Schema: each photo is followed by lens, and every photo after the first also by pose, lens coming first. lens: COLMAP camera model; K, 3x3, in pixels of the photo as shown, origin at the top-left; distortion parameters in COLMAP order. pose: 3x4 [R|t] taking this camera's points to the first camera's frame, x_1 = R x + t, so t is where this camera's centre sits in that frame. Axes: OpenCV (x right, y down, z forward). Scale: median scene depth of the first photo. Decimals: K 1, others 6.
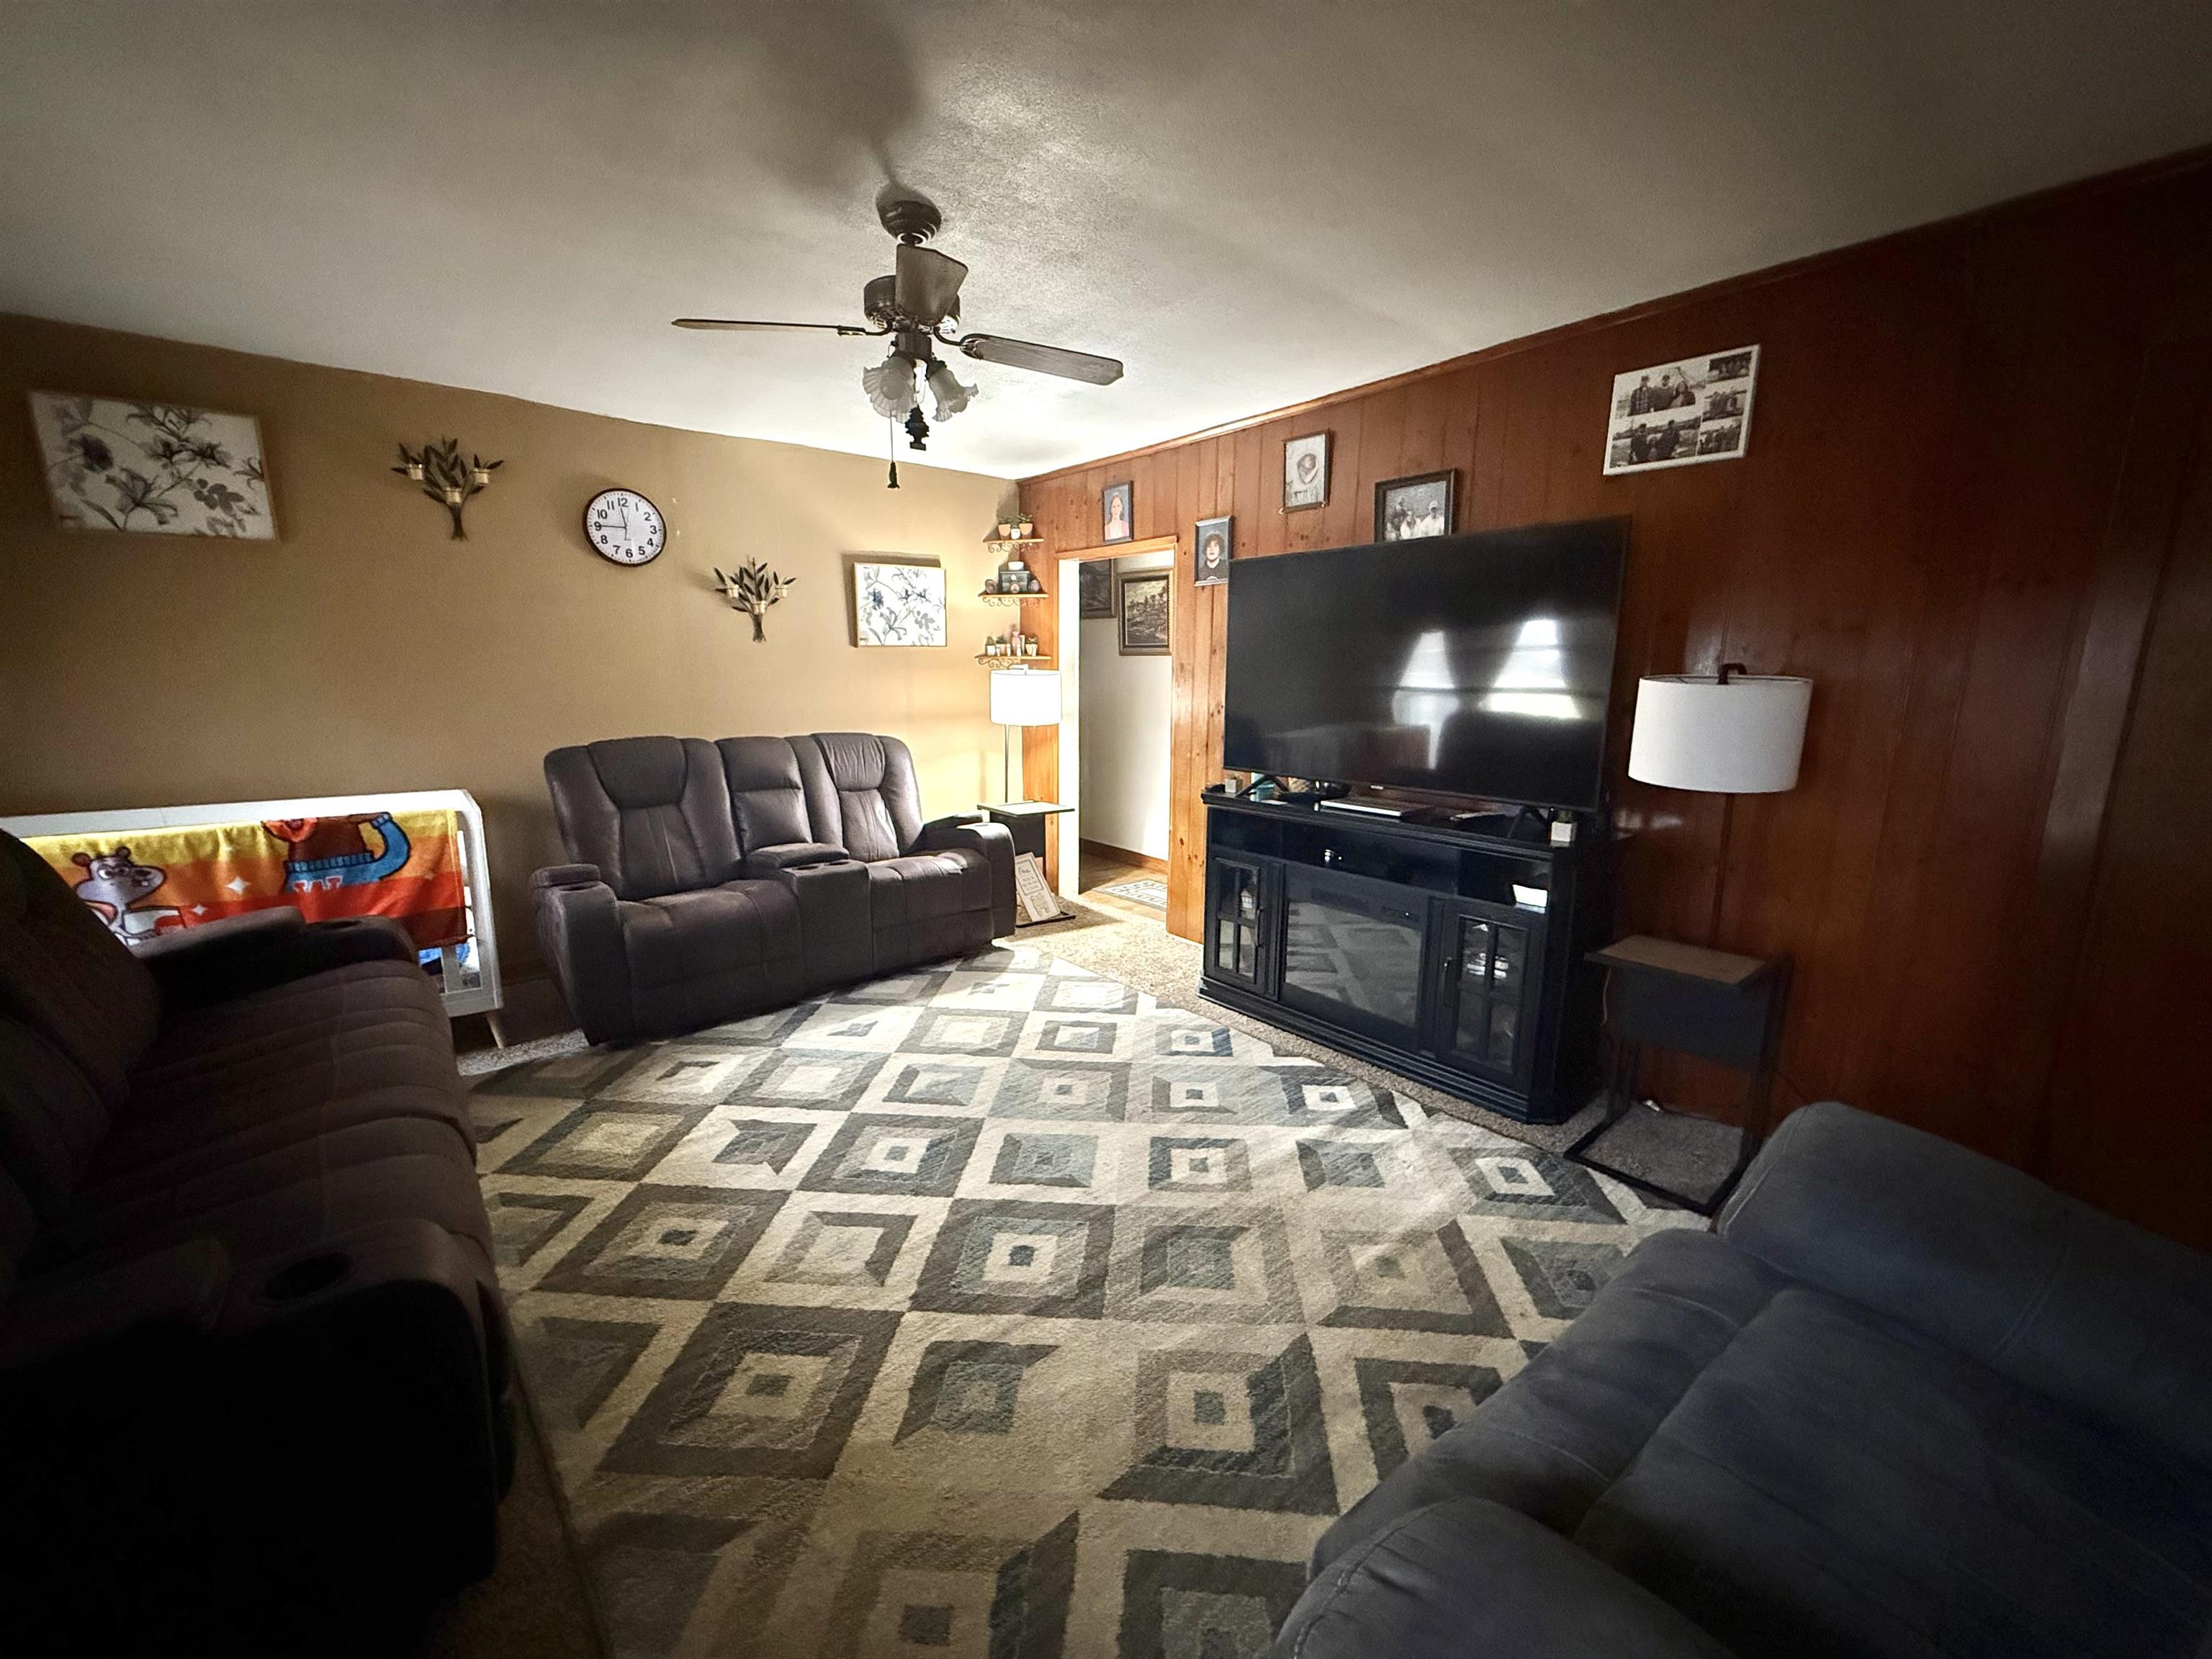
lens RADIAL K [[876.4, 0, 1105.3], [0, 876.4, 834.5], [0, 0, 1]] dist [0.001577, 0.000412]
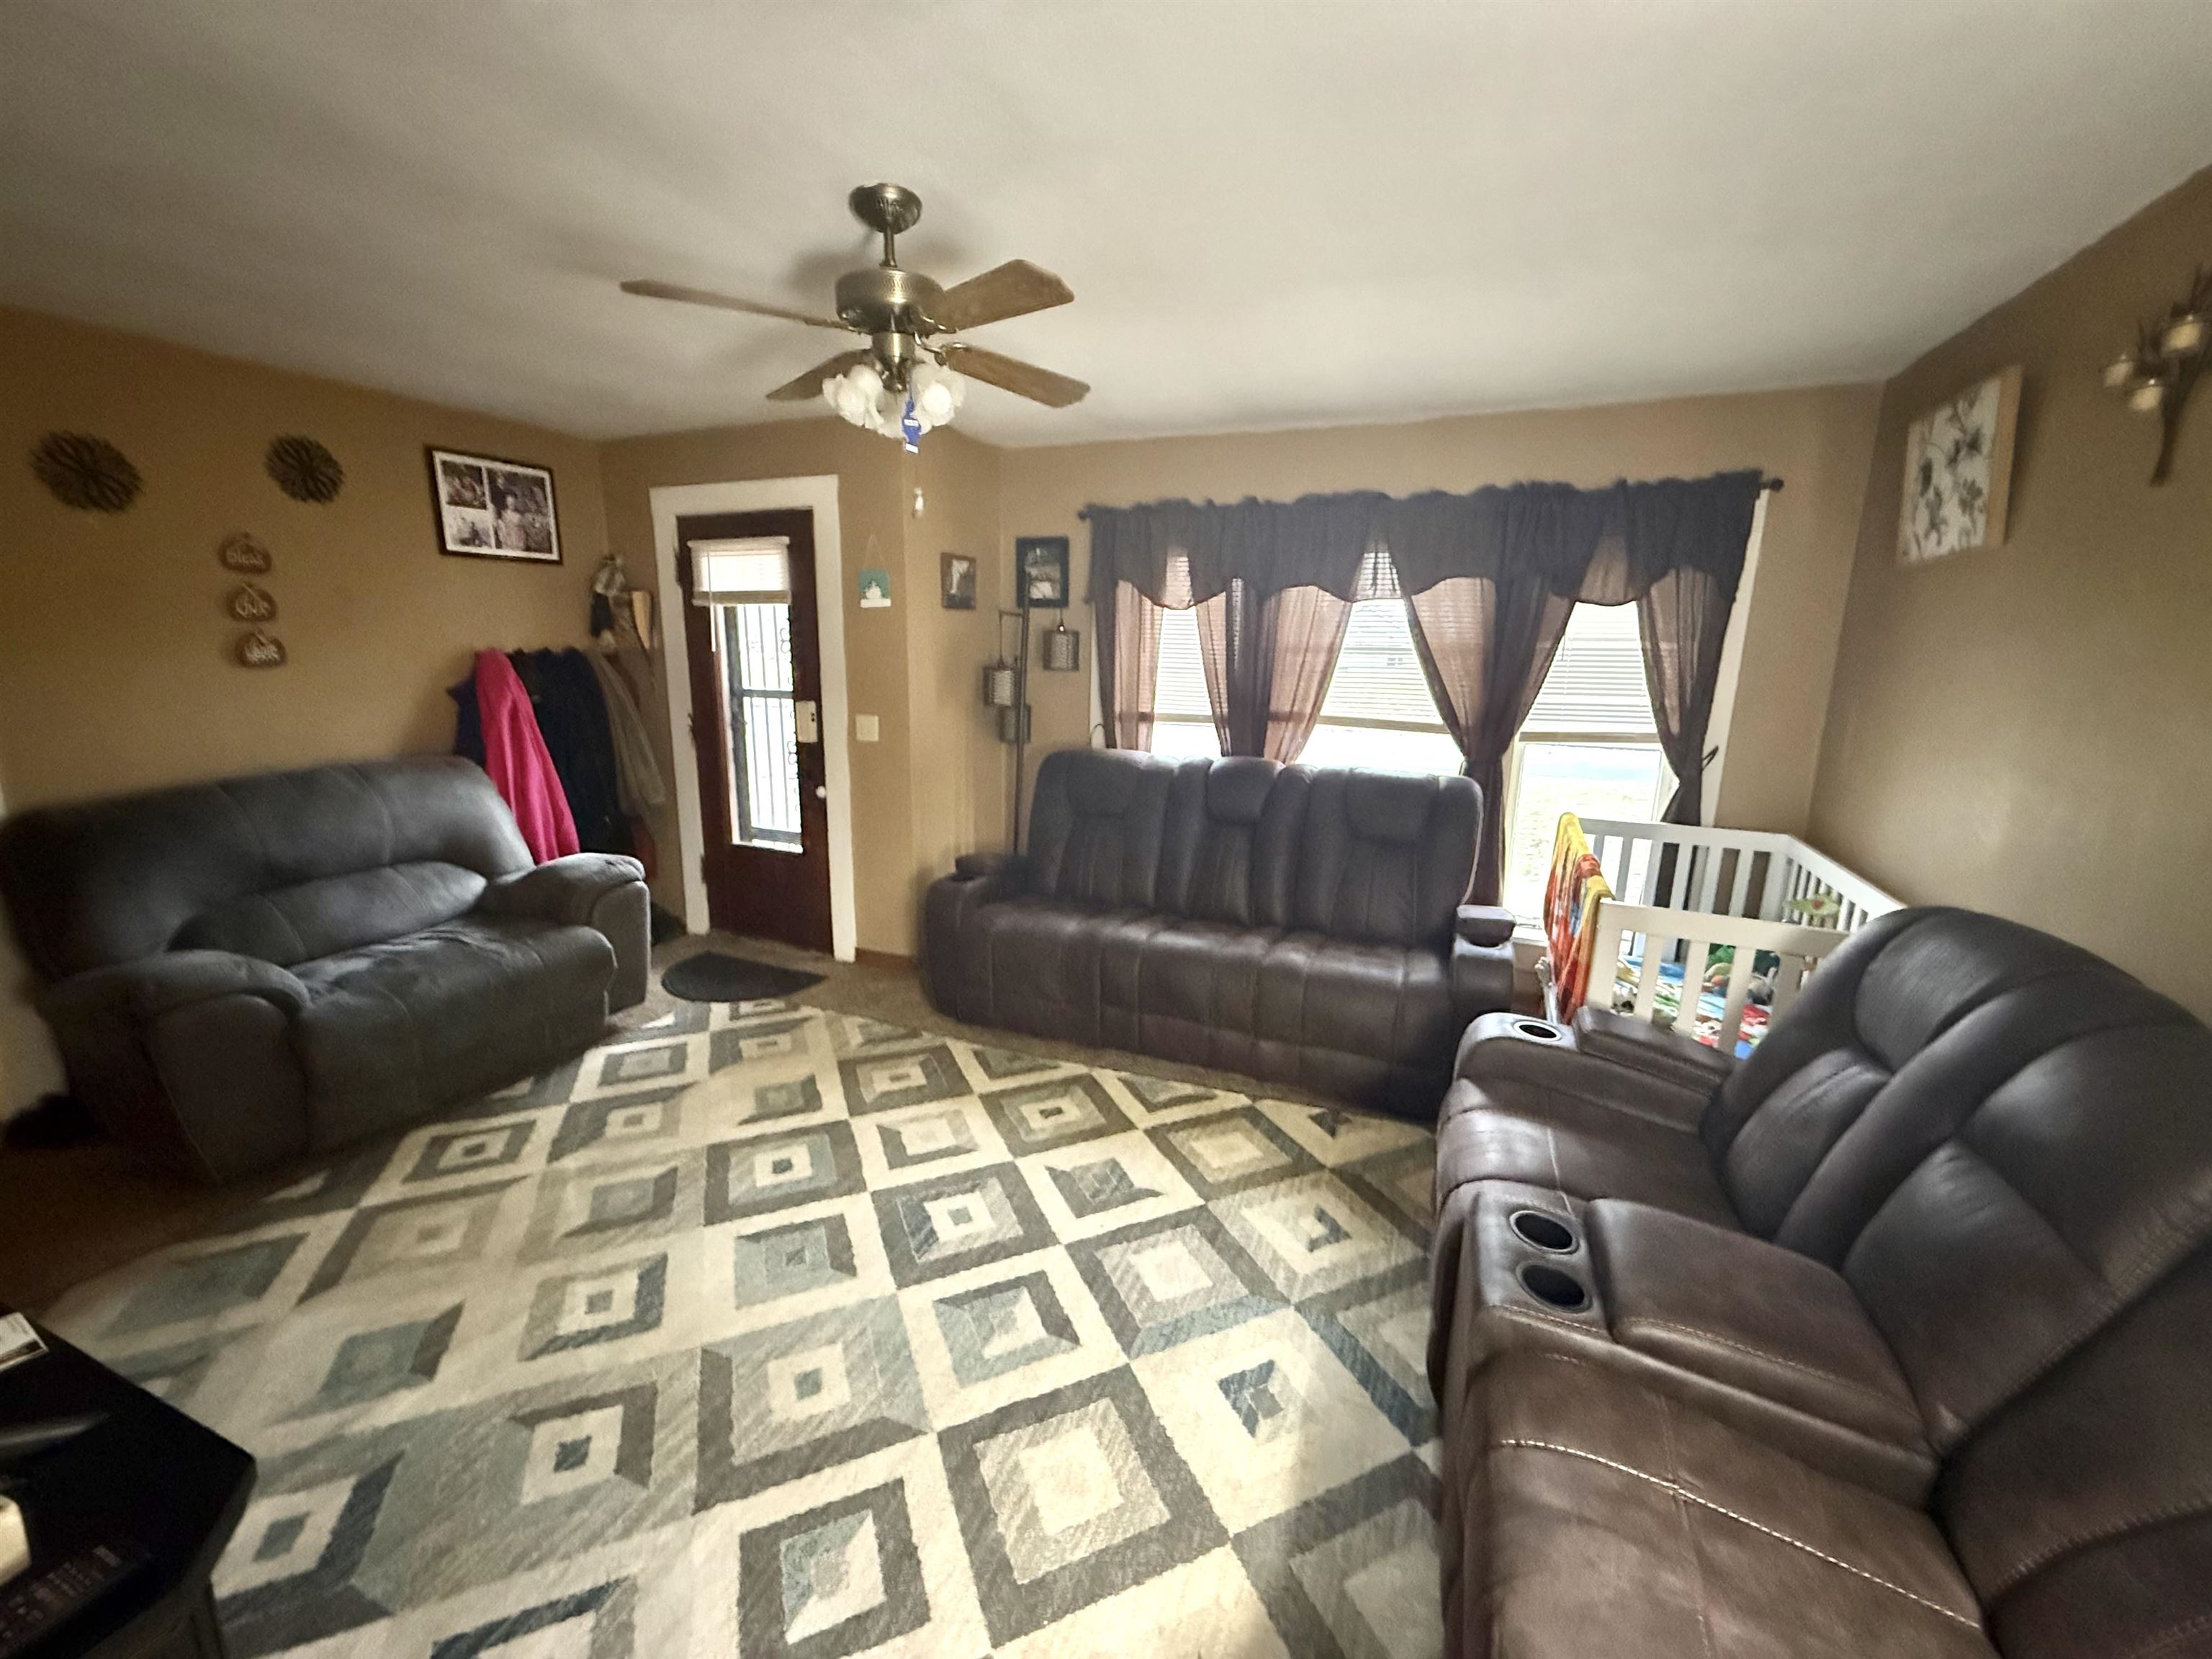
lens RADIAL K [[876.4, 0, 1104.3], [0, 876.4, 833.3], [0, 0, 1]] dist [0.001577, 0.000412]
pose [[-0.887051, 0.077637, -0.455097, 0.025409], [-0.105436, 0.925640, 0.363419, -0.392520], [0.449471, 0.370354, -0.812904, 1.732431]]
